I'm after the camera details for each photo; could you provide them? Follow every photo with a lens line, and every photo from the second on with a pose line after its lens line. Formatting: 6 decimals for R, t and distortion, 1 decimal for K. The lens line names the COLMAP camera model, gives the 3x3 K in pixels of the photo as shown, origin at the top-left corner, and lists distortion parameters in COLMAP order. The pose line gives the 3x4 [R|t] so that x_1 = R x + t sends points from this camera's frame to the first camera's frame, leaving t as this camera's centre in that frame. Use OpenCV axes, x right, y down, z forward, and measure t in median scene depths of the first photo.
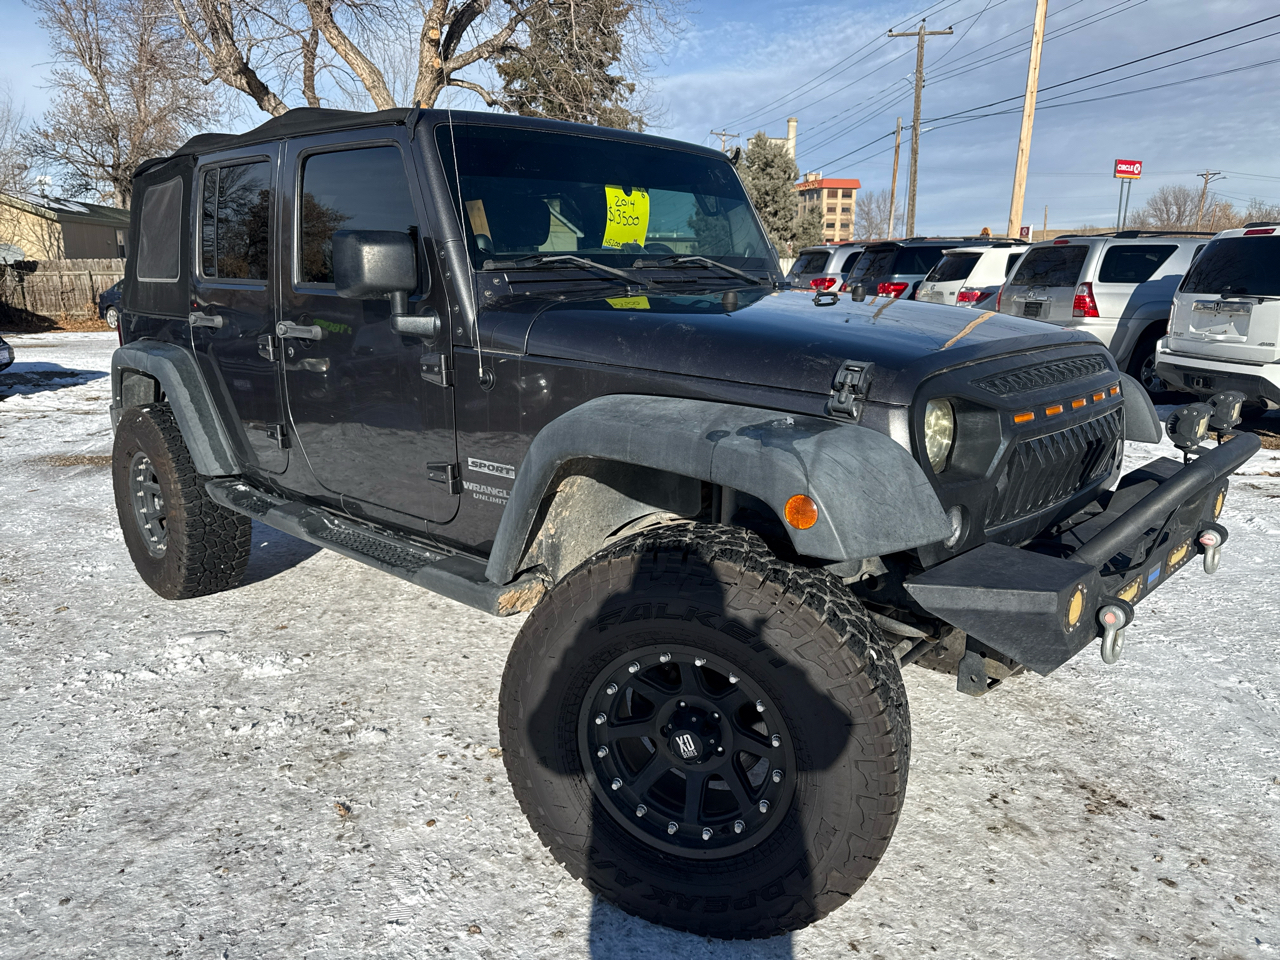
lens RADIAL K [[883.0, 0, 643.4], [0, 883.0, 484.1], [0, 0, 1]] dist [0.028305, -0.037886]
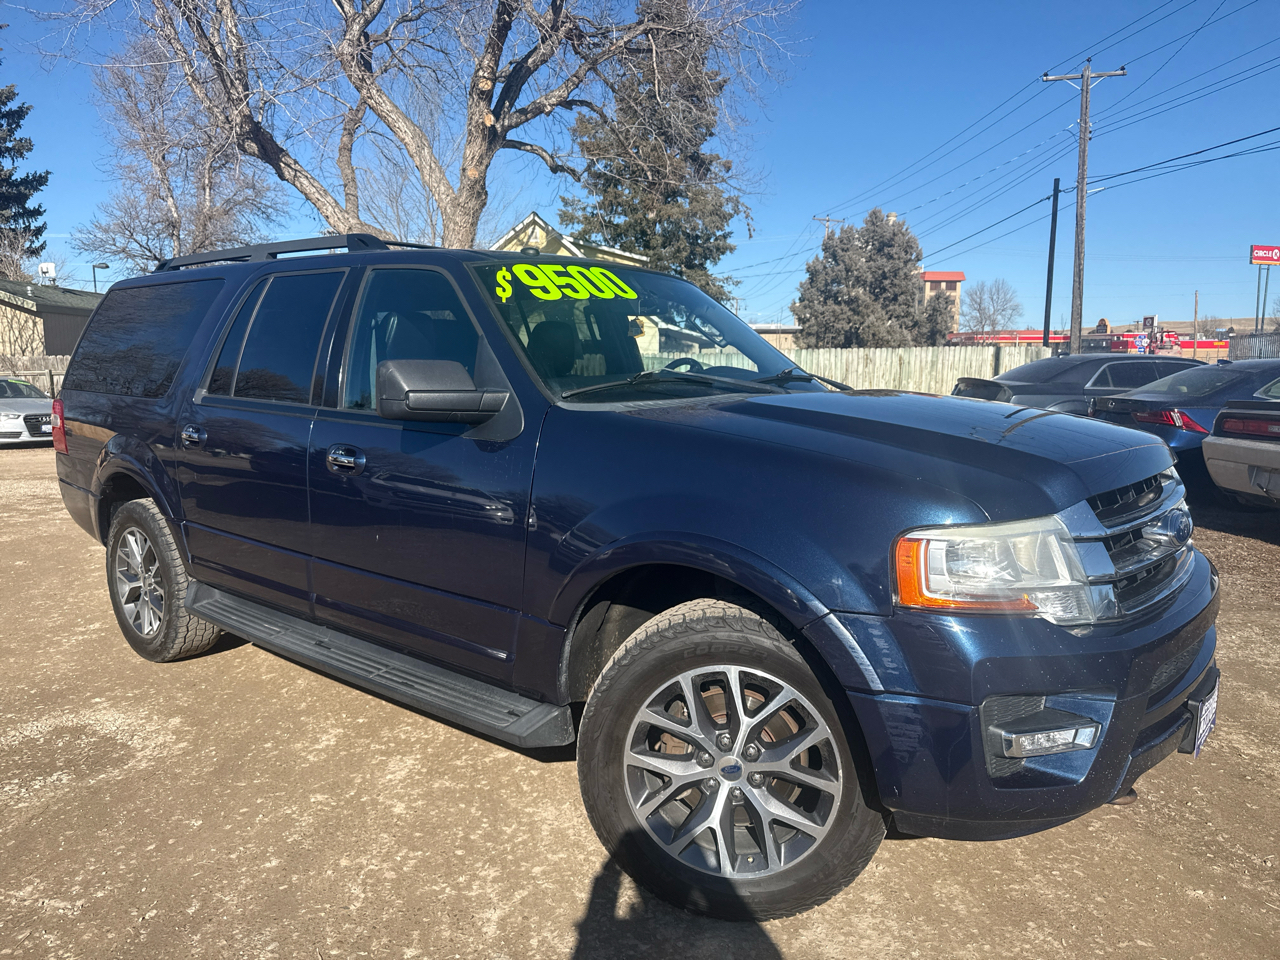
lens RADIAL K [[883.0, 0, 643.4], [0, 883.0, 484.1], [0, 0, 1]] dist [0.028305, -0.037886]
pose [[0.994223, 0.006802, -0.107115, 0.000263], [-0.017922, 0.994499, -0.103201, -0.035084], [0.105824, 0.104524, 0.988876, 0.148921]]
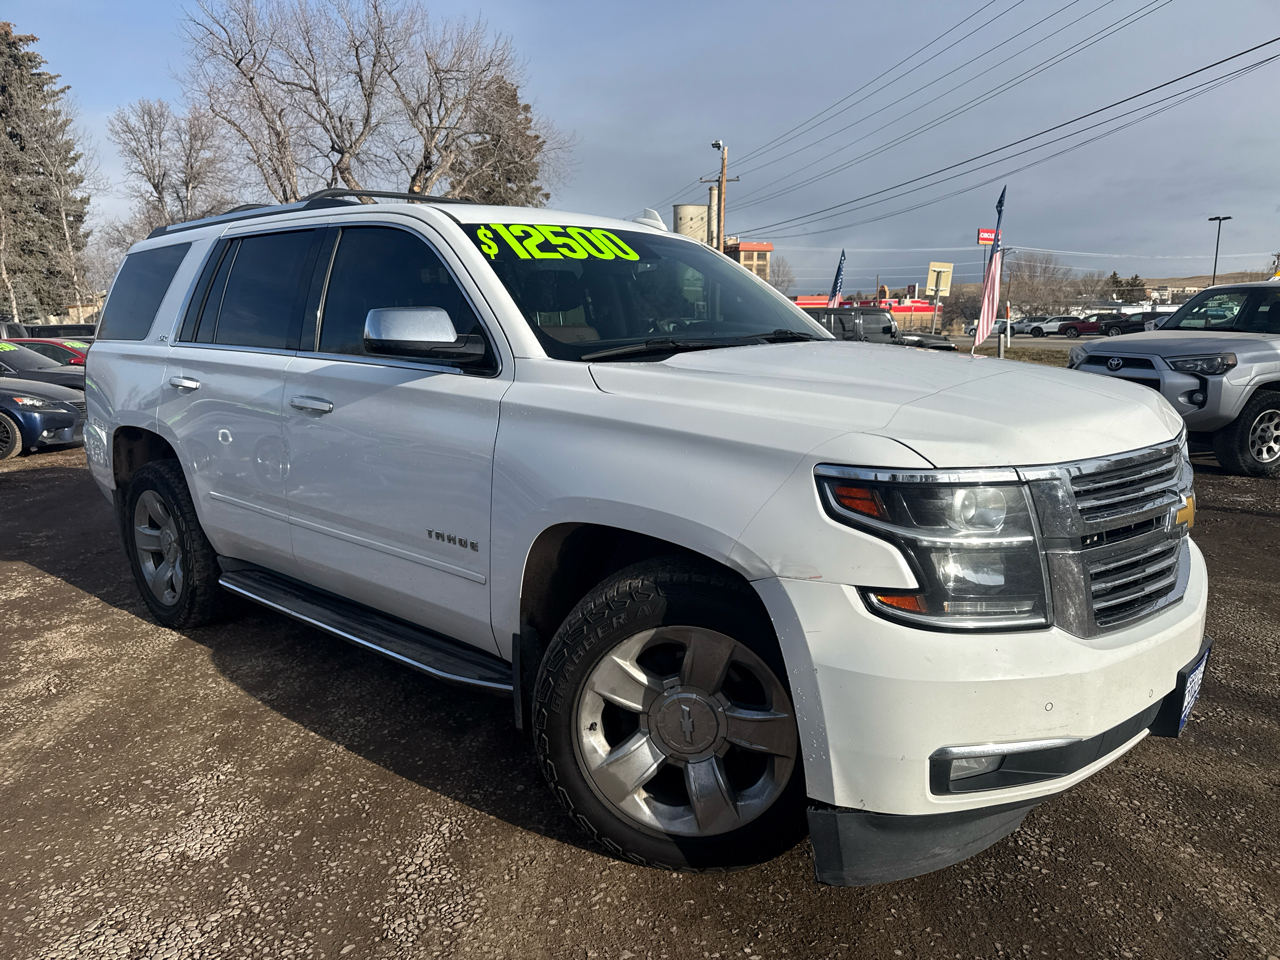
lens RADIAL K [[874.6, 0, 640.0], [0, 874.6, 480.0], [0, 0, 1]] dist [0.057325, -0.064664]
pose [[0.998034, -0.015187, 0.060804, 0.046537], [0.018861, 0.998001, -0.060318, 0.092622], [-0.059767, 0.061346, 0.996326, -0.401606]]
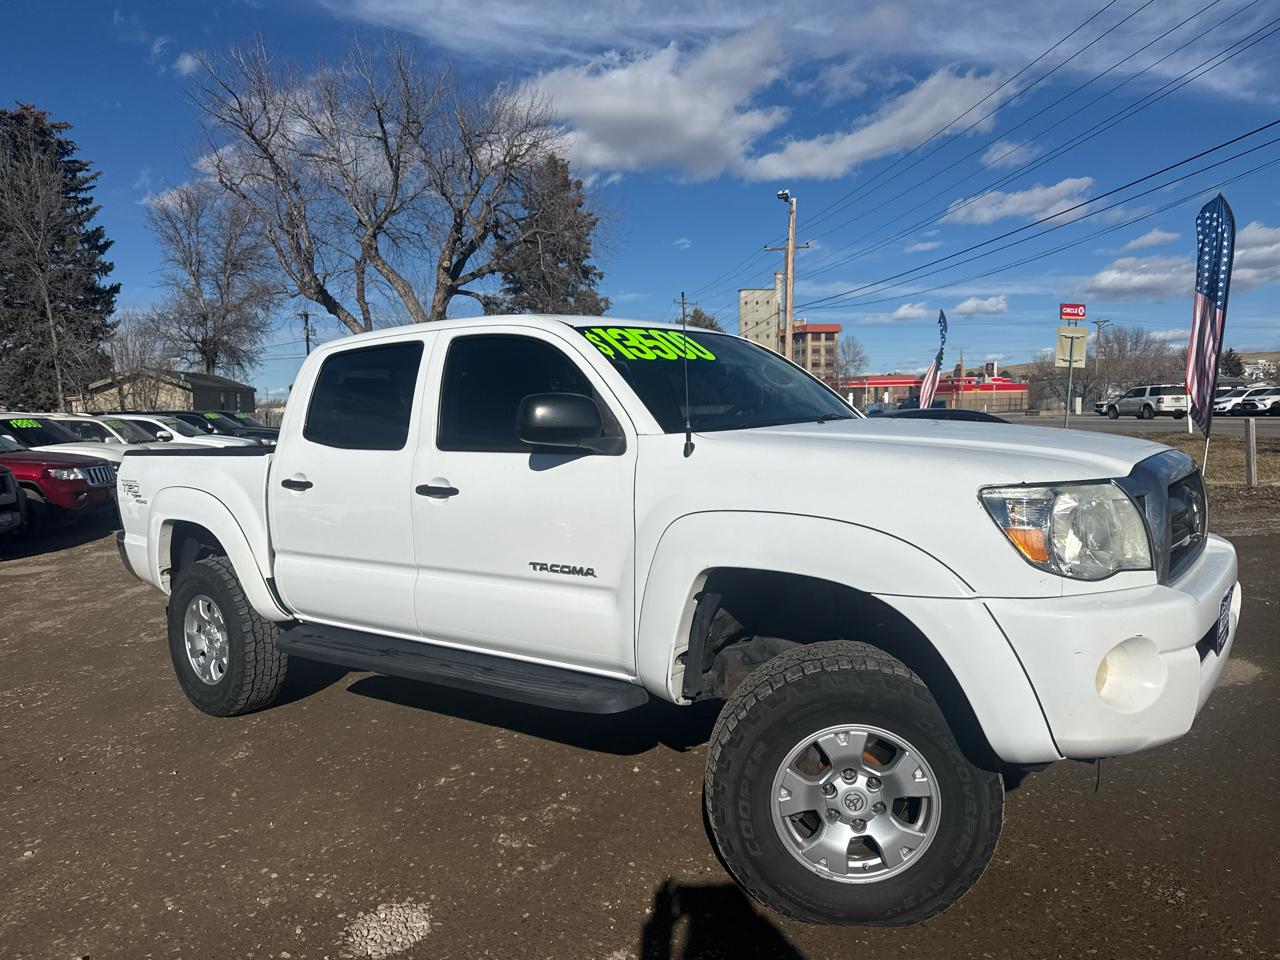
lens RADIAL K [[871.6, 0, 646.2], [0, 871.6, 478.6], [0, 0, 1]] dist [0.092709, -0.138169]
pose [[0.999784, -0.018479, -0.009522, 0.068270], [0.016772, 0.987667, -0.155666, 0.056485], [0.012281, 0.155473, 0.987764, -0.256092]]
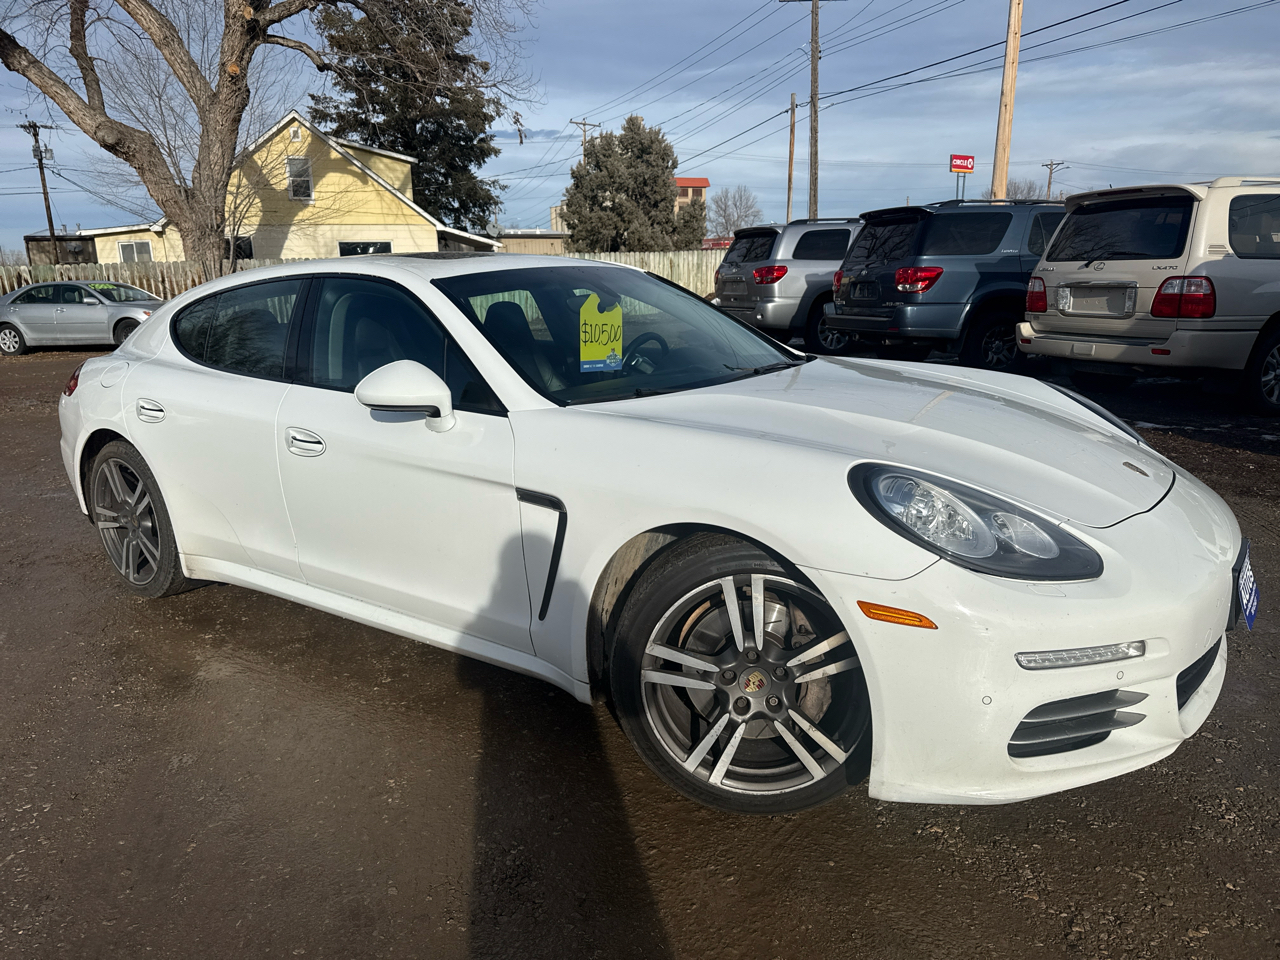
lens RADIAL K [[880.4, 0, 640.0], [0, 880.4, 480.0], [0, 0, 1]] dist [0.051089, -0.064501]
pose [[0.986996, -0.059832, 0.149194, -0.019756], [0.060653, 0.998158, -0.000953, -0.023651], [-0.148863, 0.009990, 0.988807, 0.107765]]
